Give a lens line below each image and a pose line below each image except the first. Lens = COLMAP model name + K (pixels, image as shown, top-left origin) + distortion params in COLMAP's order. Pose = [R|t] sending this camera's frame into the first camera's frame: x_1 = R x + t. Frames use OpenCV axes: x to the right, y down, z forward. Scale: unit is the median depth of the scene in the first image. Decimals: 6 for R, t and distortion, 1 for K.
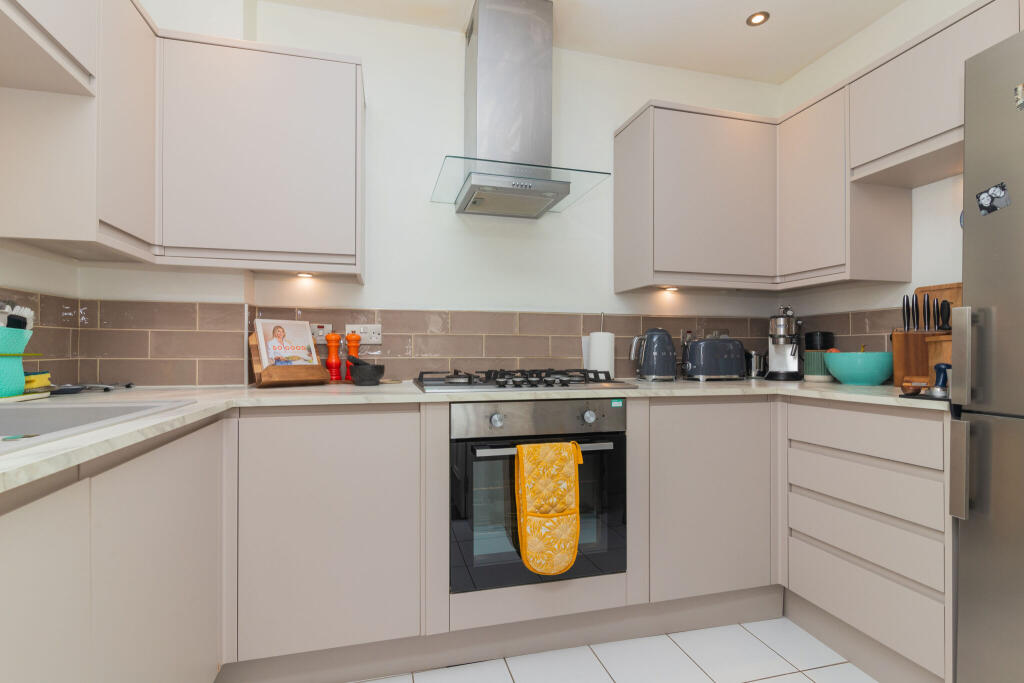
lens RADIAL K [[478.0, 0, 517.5], [0, 478.0, 347.0], [0, 0, 1]] dist [-0.000148, 0.000273]
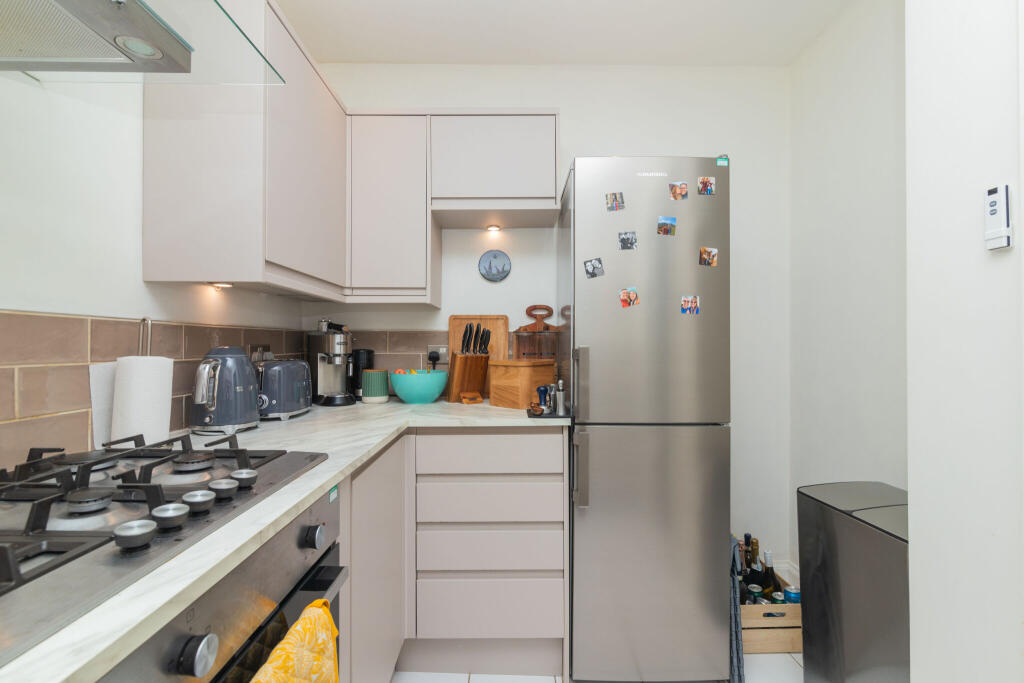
lens RADIAL K [[478.0, 0, 511.3], [0, 478.0, 341.3], [0, 0, 1]] dist [-0.000148, 0.000273]
pose [[0.279459, 0.008503, 0.960120, -0.219931], [-0.011460, 0.999919, -0.005520, -0.049044], [-0.960089, -0.009460, 0.279534, 0.471169]]
